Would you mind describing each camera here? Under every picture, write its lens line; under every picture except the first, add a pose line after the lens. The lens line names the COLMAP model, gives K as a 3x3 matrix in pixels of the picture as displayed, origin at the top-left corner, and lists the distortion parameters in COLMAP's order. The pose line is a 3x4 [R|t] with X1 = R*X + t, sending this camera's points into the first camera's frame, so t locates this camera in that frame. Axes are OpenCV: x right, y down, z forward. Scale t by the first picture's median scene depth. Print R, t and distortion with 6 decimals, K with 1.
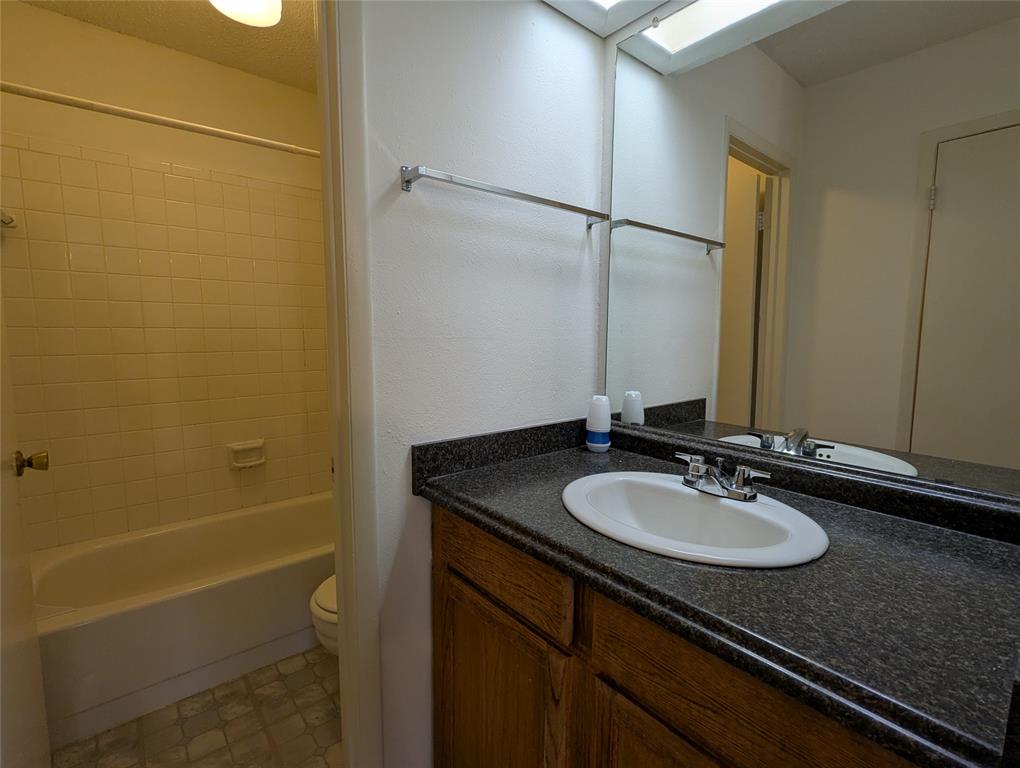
lens RADIAL K [[481.7, 0, 510.0], [0, 481.7, 384.0], [0, 0, 1]] dist [-0.005813, 0.001002]
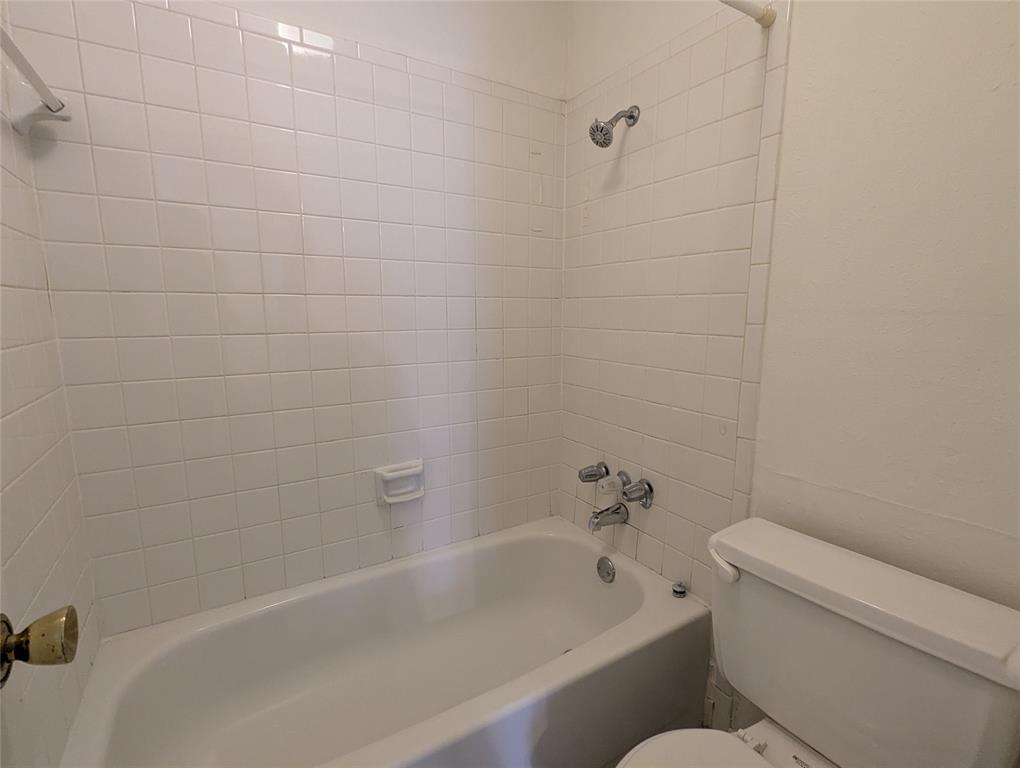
lens RADIAL K [[481.7, 0, 510.0], [0, 481.7, 384.0], [0, 0, 1]] dist [-0.005813, 0.001002]
pose [[0.989104, 0.023984, -0.145255, -0.306812], [-0.016896, 0.998614, 0.049837, -0.031578], [0.146249, -0.046839, 0.988138, 0.367292]]
